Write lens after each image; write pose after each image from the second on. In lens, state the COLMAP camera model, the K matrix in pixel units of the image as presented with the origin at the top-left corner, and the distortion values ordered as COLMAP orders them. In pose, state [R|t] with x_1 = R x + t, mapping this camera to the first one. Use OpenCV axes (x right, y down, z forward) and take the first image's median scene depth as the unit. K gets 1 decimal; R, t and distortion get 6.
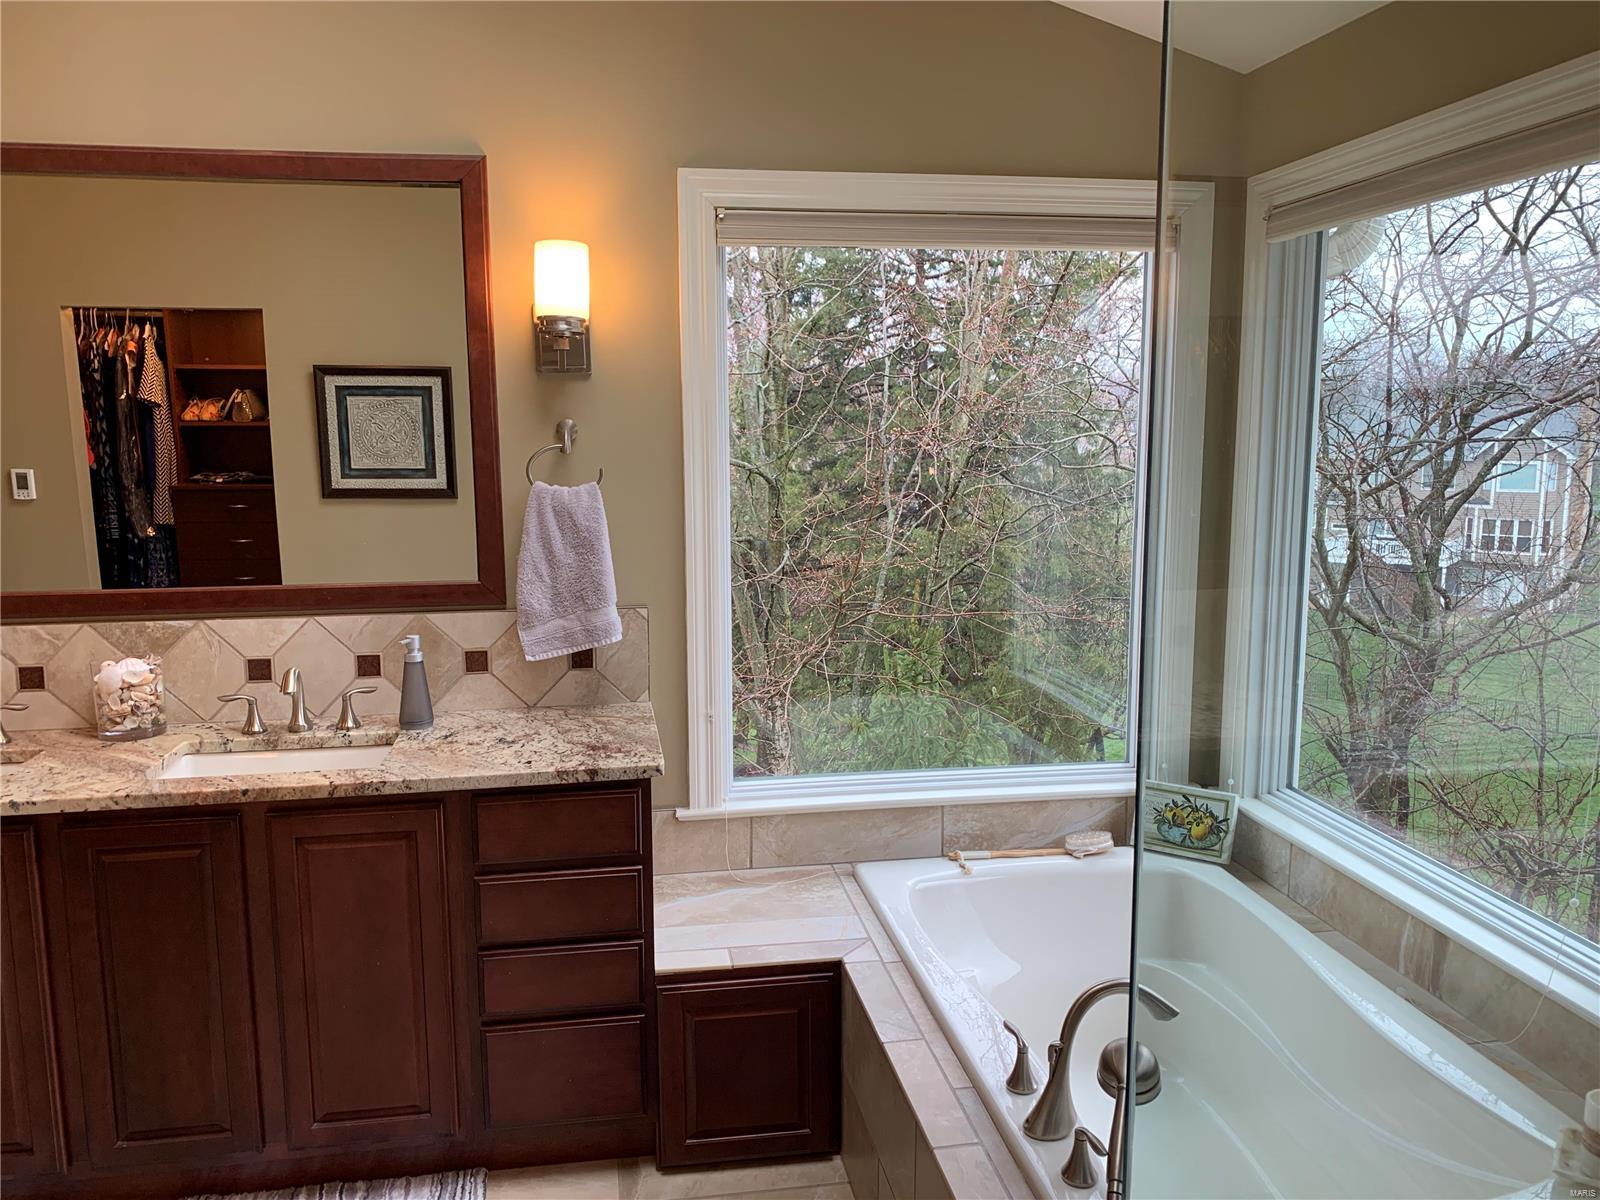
lens RADIAL K [[1222.8, 0, 784.9], [0, 1222.8, 599.9], [0, 0, 1]] dist [0.047737, -0.055417]
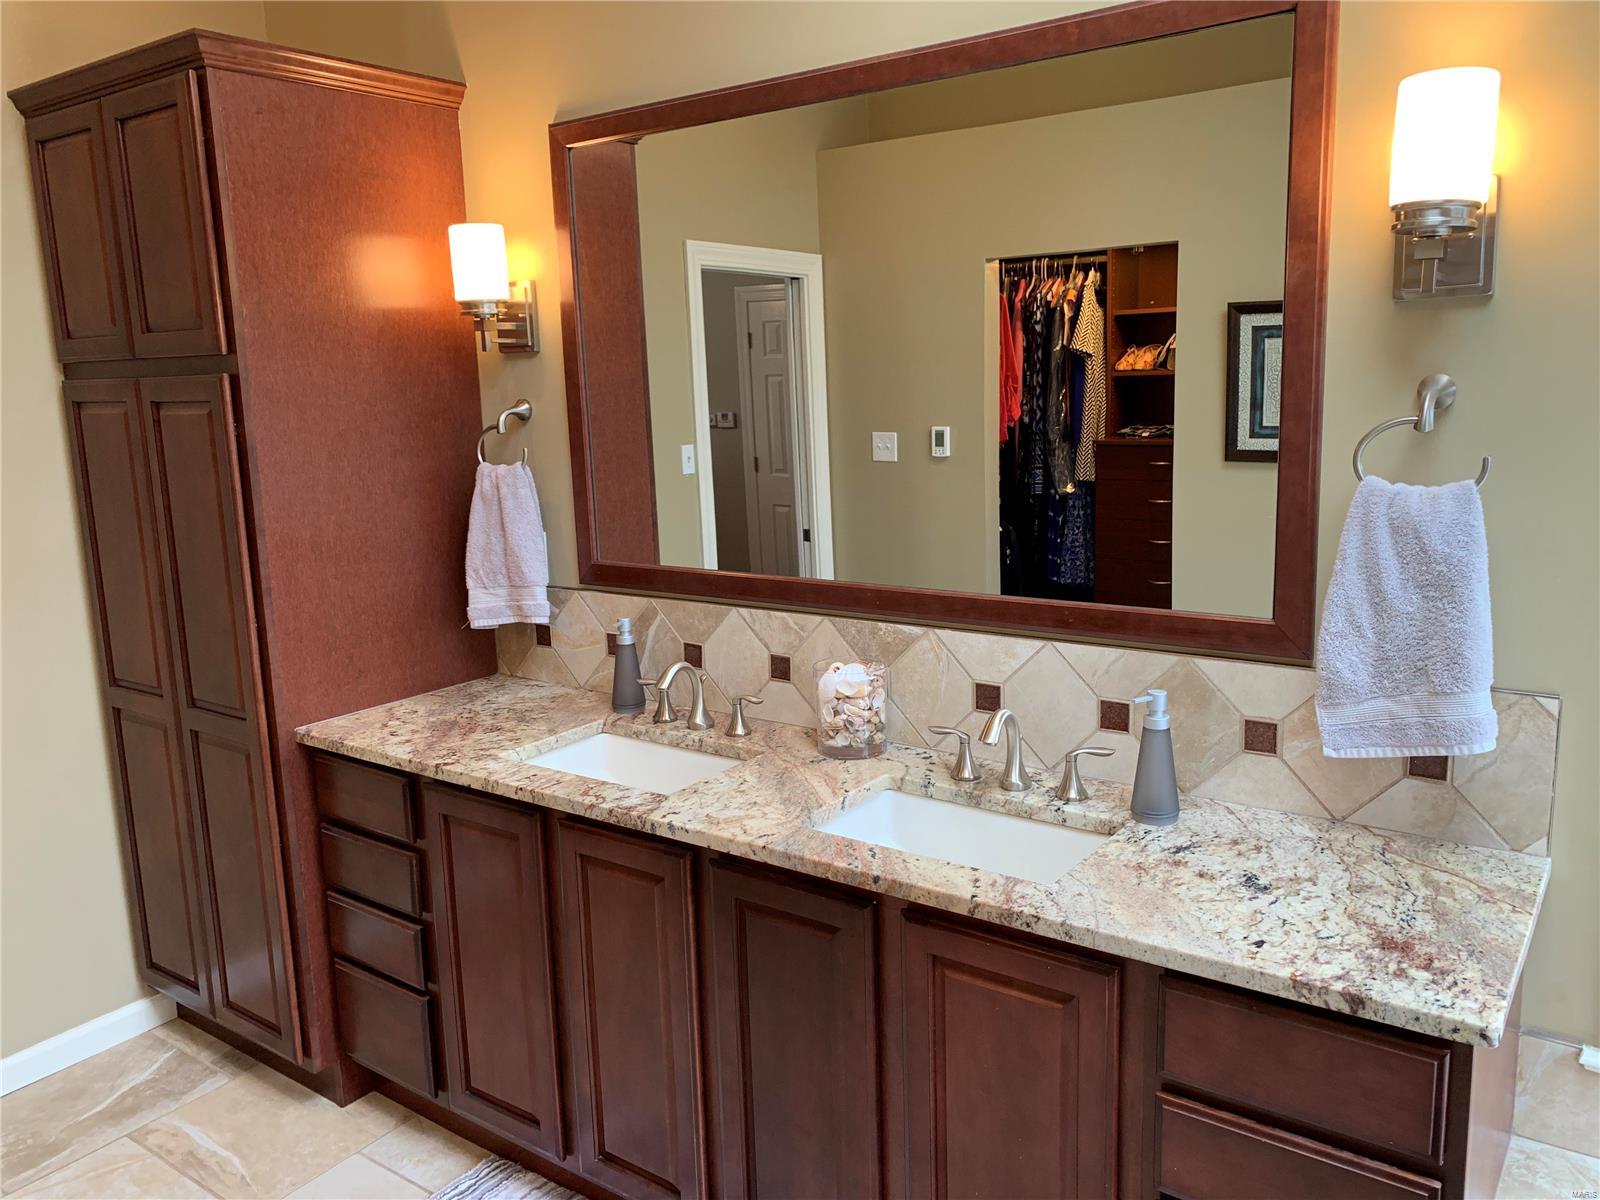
lens RADIAL K [[1222.8, 0, 794.0], [0, 1222.8, 587.7], [0, 0, 1]] dist [0.047737, -0.055417]
pose [[0.703453, 0.104767, -0.702978, 0.038059], [-0.075932, 0.994493, 0.072229, -0.063905], [0.706674, 0.002569, 0.707535, 0.352102]]
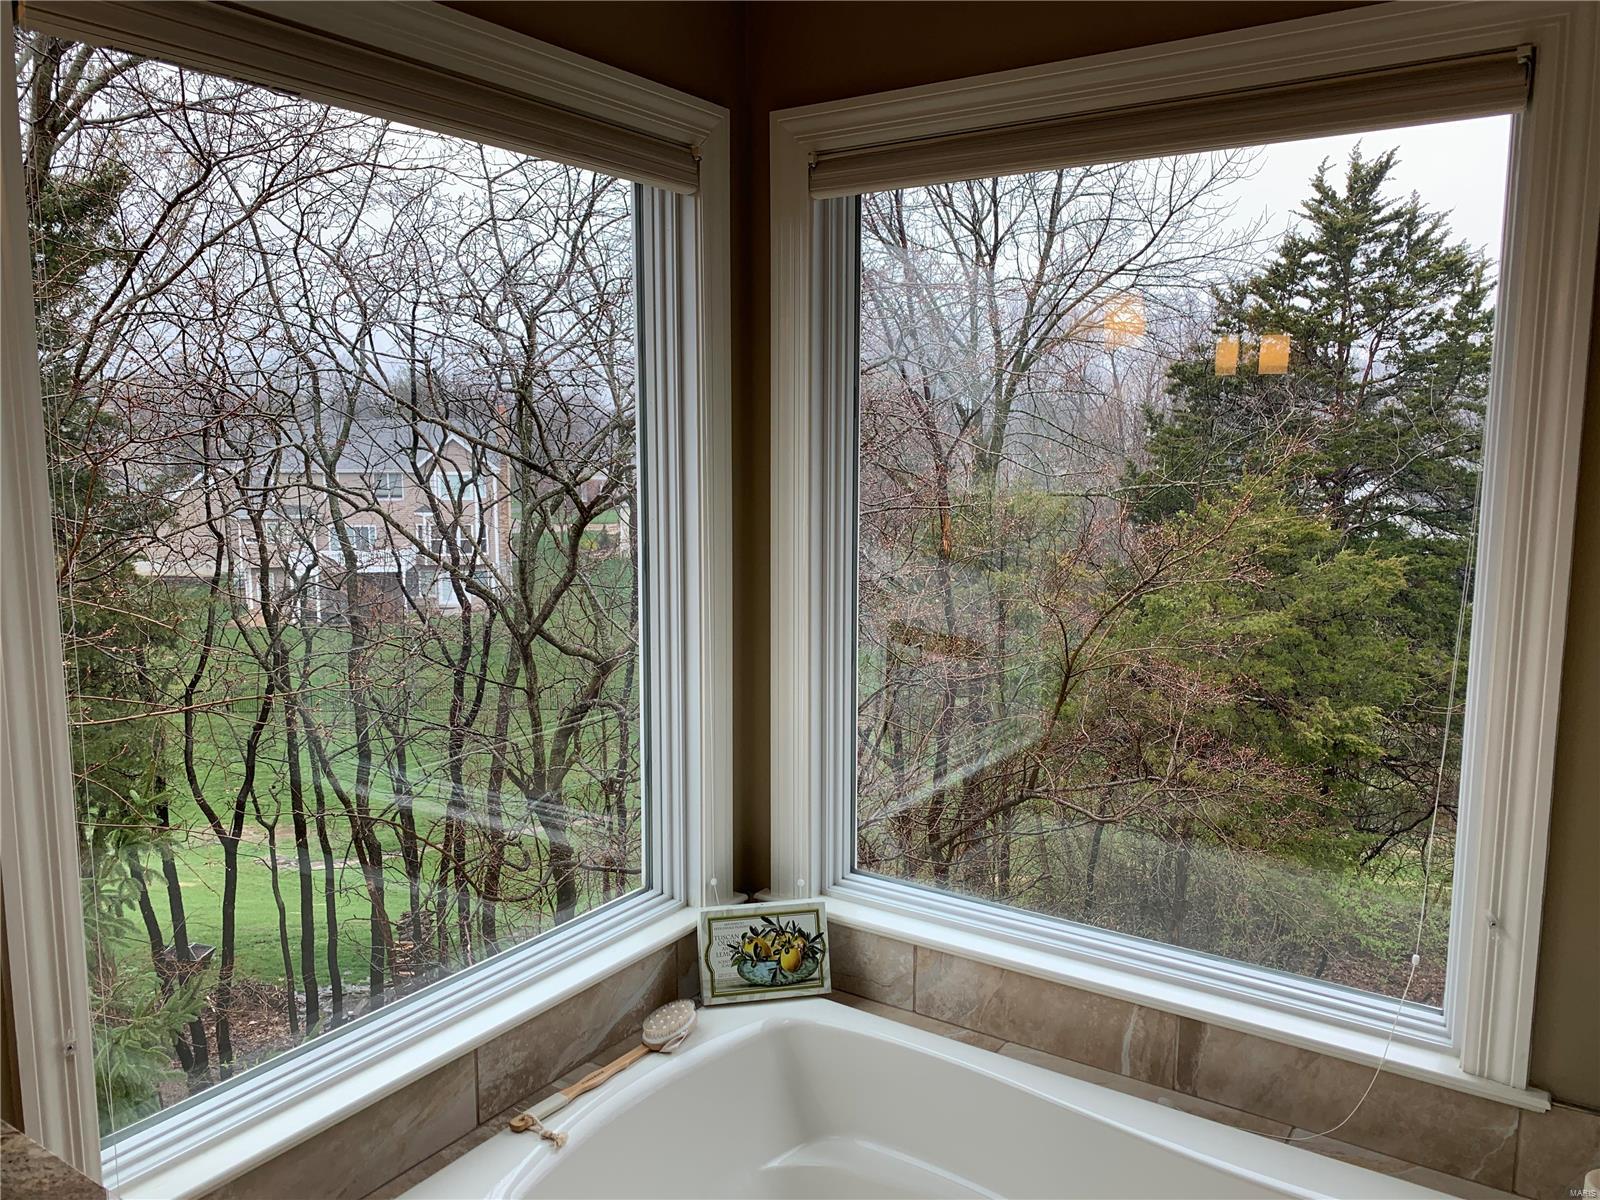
lens RADIAL K [[1222.8, 0, 795.7], [0, 1222.8, 589.4], [0, 0, 1]] dist [0.047737, -0.055417]
pose [[0.682655, -0.087859, 0.725440, -0.213266], [0.102757, 0.994423, 0.023740, -0.064166], [-0.723480, 0.058337, 0.687876, 0.507222]]
